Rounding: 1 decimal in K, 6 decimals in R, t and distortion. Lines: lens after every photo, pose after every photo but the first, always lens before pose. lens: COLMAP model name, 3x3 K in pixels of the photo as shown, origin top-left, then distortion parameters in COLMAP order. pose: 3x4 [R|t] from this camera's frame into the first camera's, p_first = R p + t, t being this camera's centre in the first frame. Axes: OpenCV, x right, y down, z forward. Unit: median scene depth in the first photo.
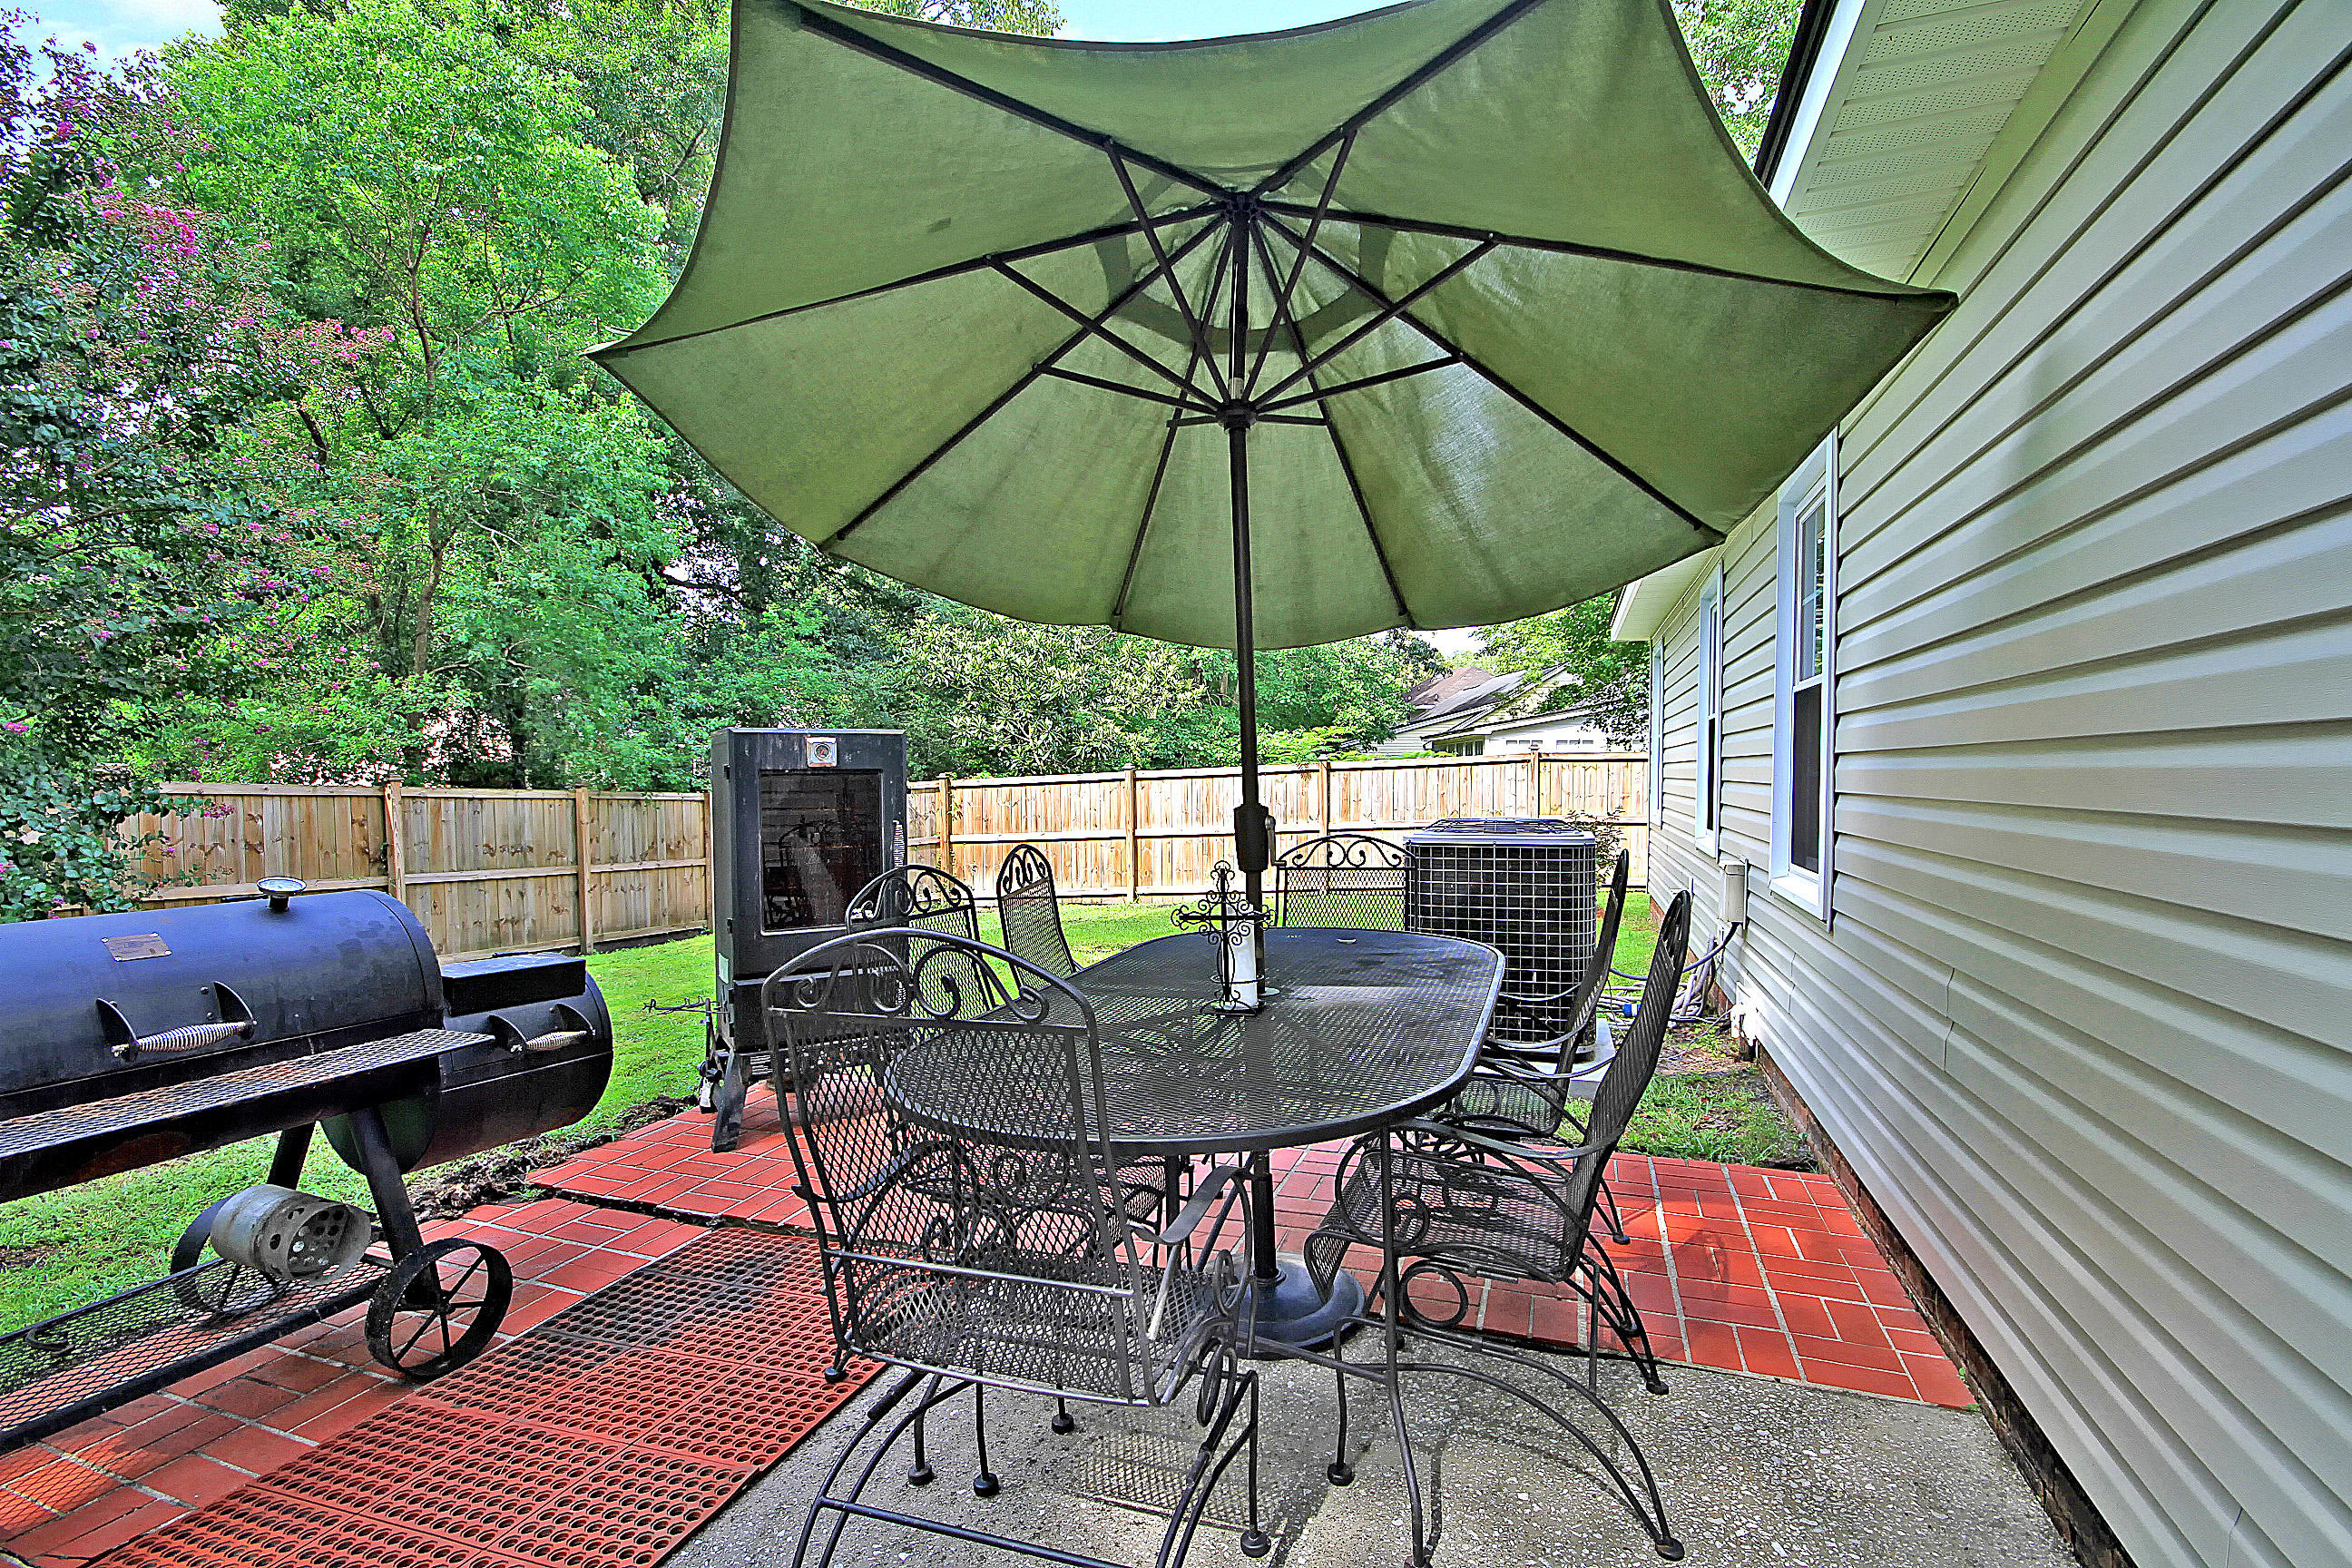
lens RADIAL K [[1119.3, 0, 1158.2], [0, 1119.3, 794.3], [0, 0, 1]] dist [-0.001408, -0.011706]
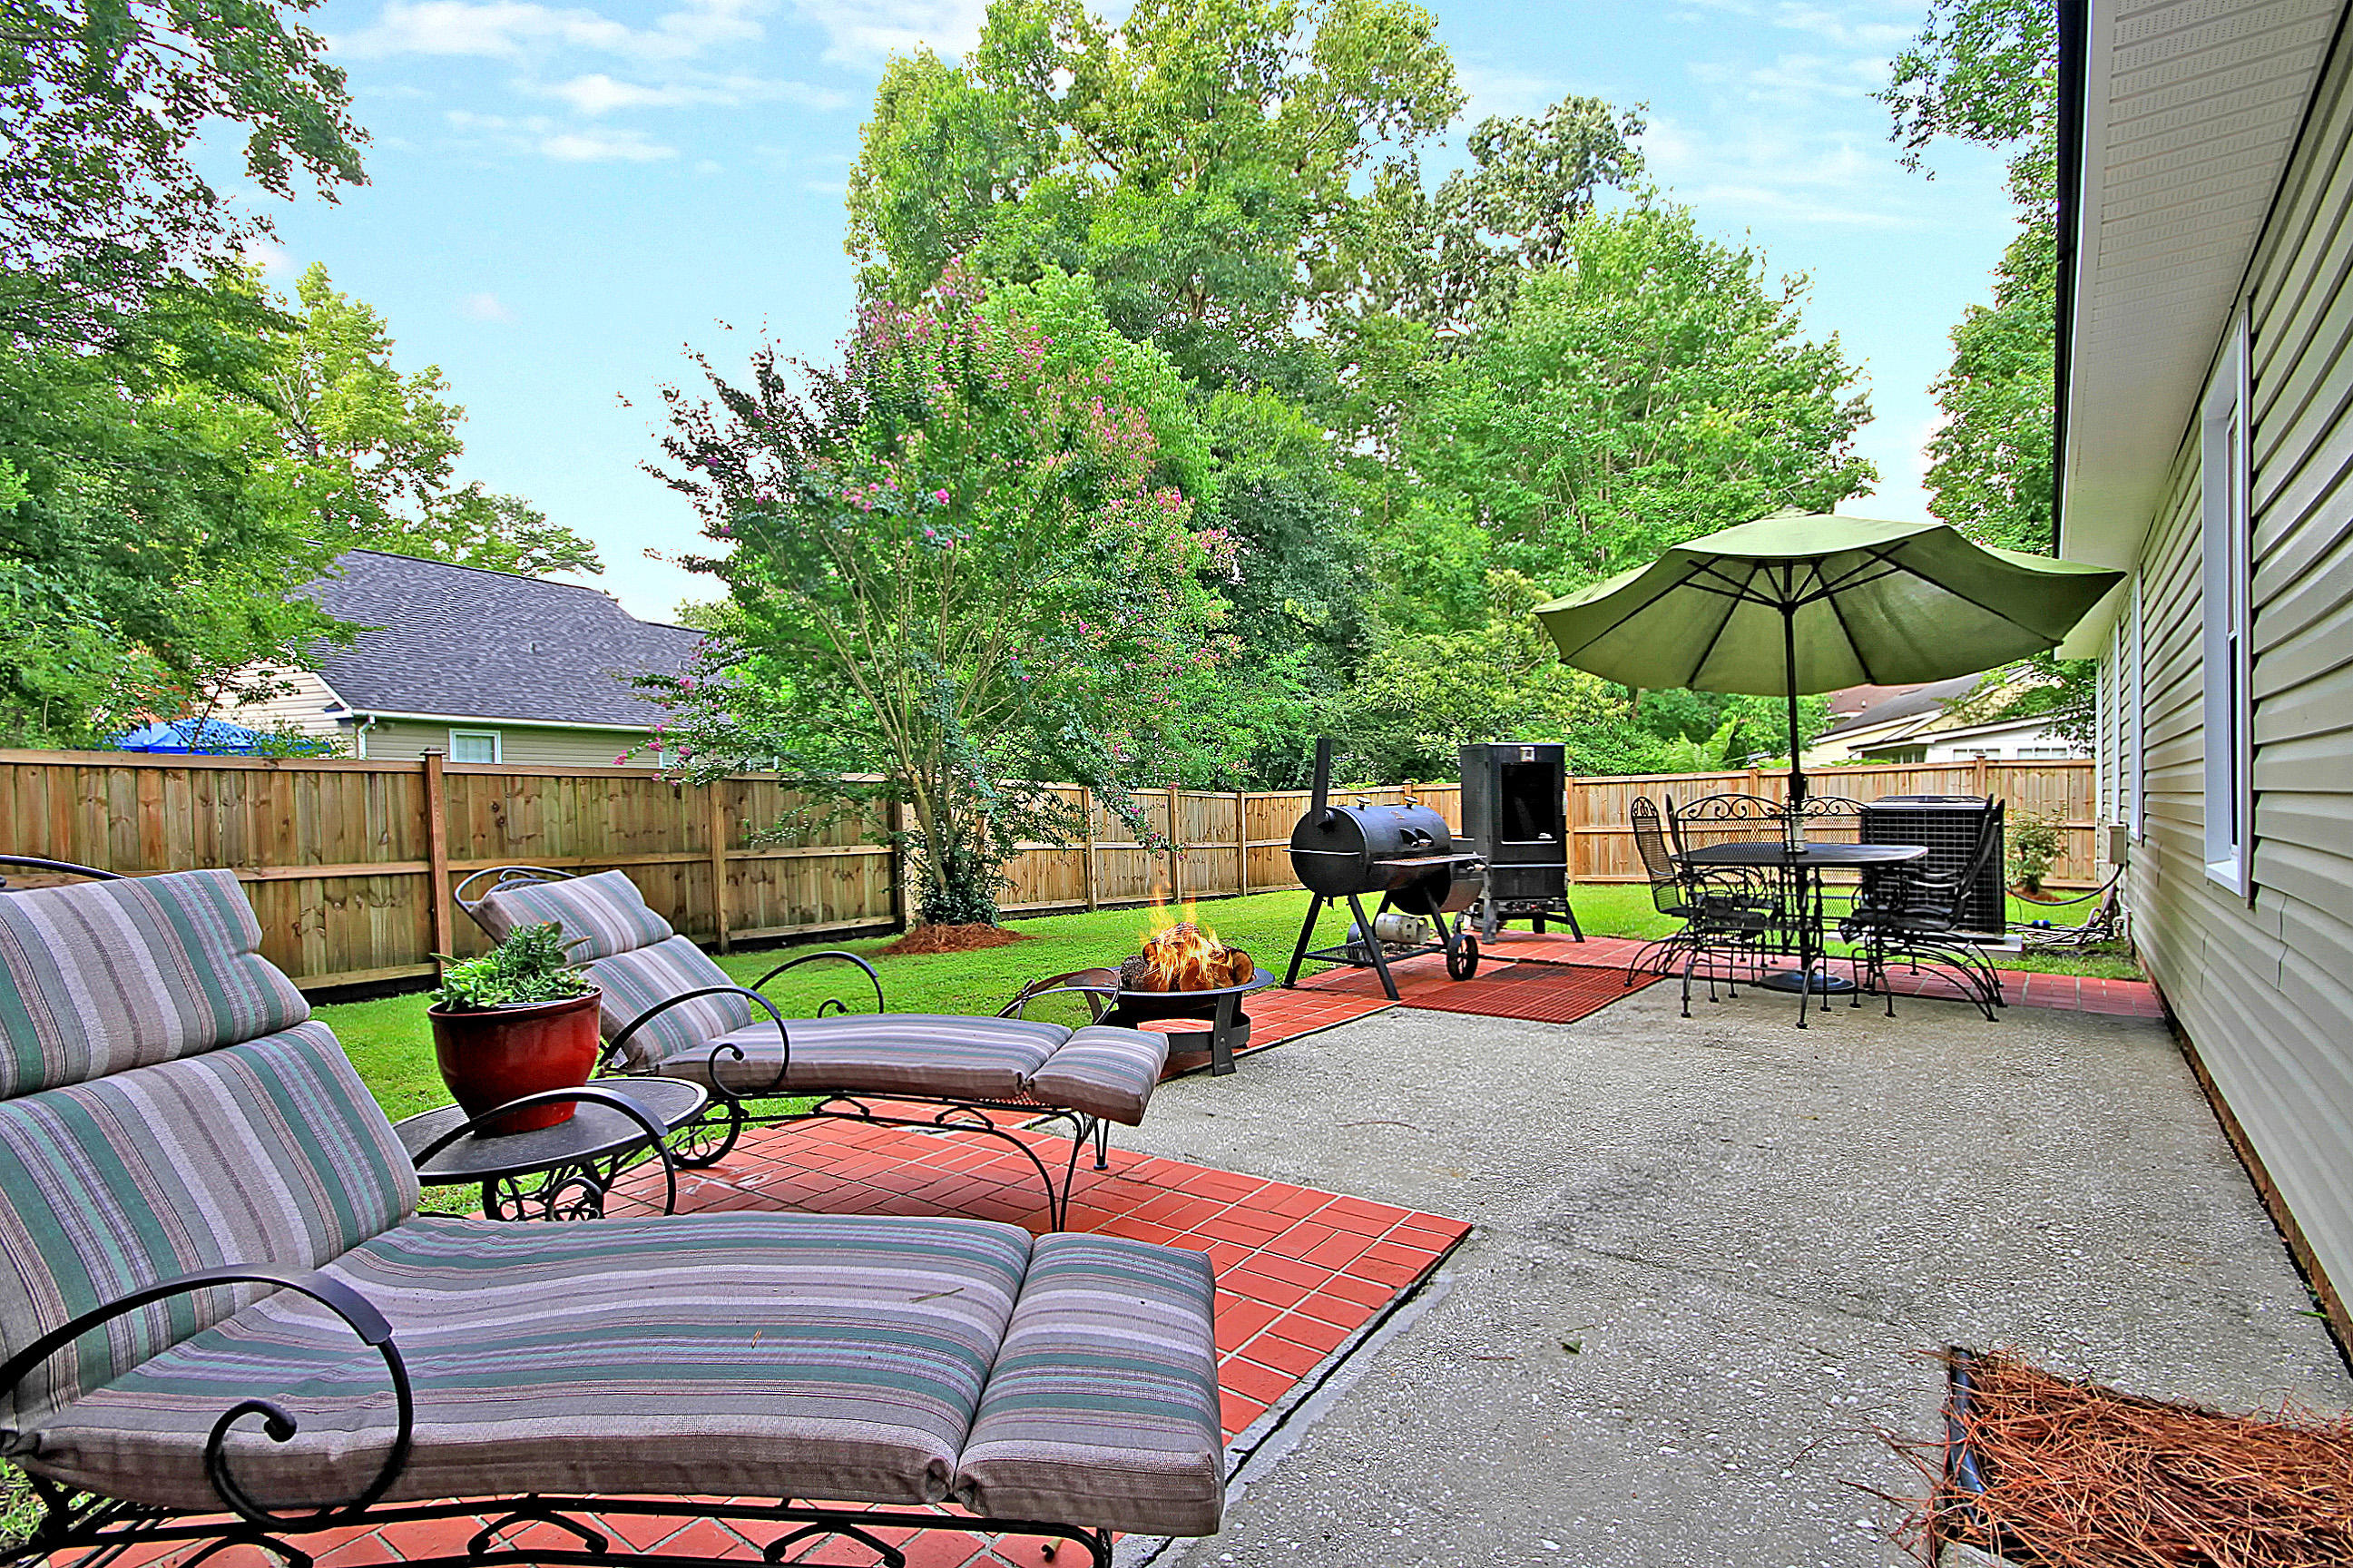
lens RADIAL K [[1119.8, 0, 1158.7], [0, 1119.8, 794.3], [0, 0, 1]] dist [-0.001408, -0.011706]
pose [[0.948569, 0.005460, -0.316522, -0.080571], [-0.008770, 0.999921, -0.009033, 0.013961], [0.316448, 0.011344, 0.948542, -0.295696]]
